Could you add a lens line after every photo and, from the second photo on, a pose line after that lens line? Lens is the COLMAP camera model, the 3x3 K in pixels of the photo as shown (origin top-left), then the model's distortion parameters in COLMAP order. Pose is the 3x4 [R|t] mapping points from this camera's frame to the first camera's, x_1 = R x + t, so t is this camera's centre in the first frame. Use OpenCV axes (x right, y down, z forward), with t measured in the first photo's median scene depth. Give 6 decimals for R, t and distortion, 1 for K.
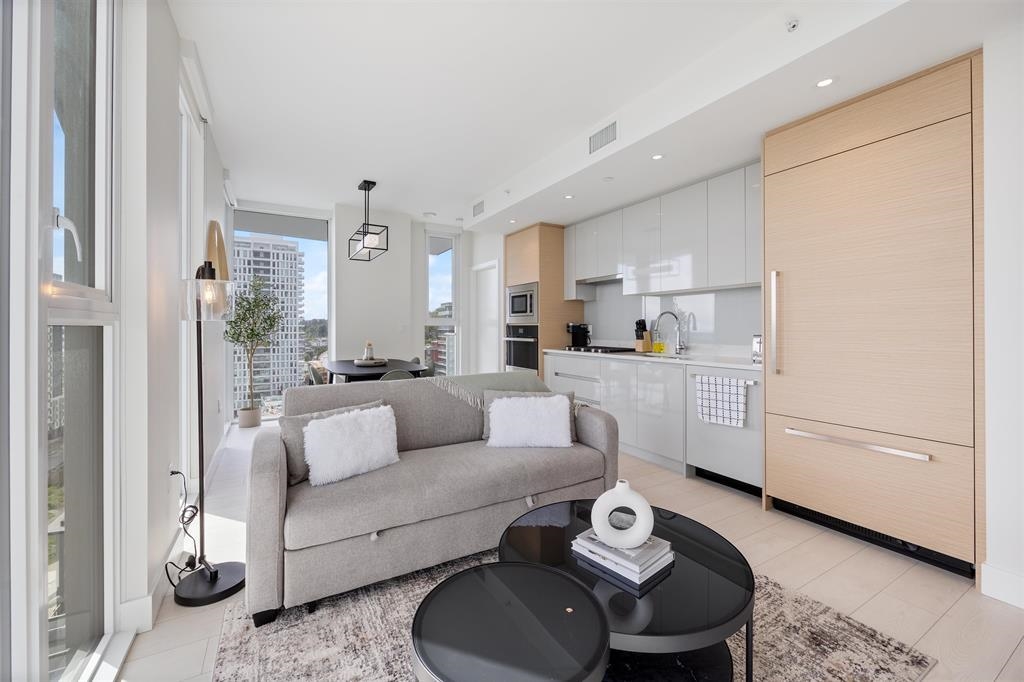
lens RADIAL K [[414.8, 0, 513.8], [0, 414.8, 325.1], [0, 0, 1]] dist [-0.001396, -0.000006]
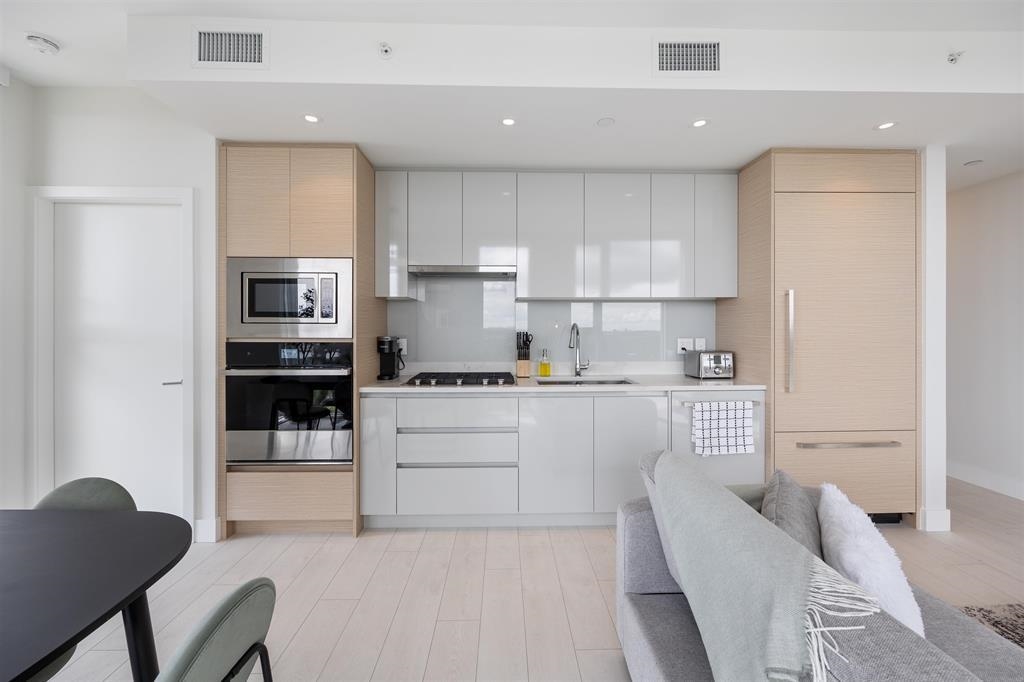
lens RADIAL K [[414.8, 0, 513.8], [0, 414.8, 325.1], [0, 0, 1]] dist [-0.001396, -0.000006]
pose [[0.476852, 0.008624, 0.878941, -0.298380], [-0.003424, 0.999963, -0.007954, -0.017617], [-0.878977, 0.000784, 0.476863, 0.583755]]
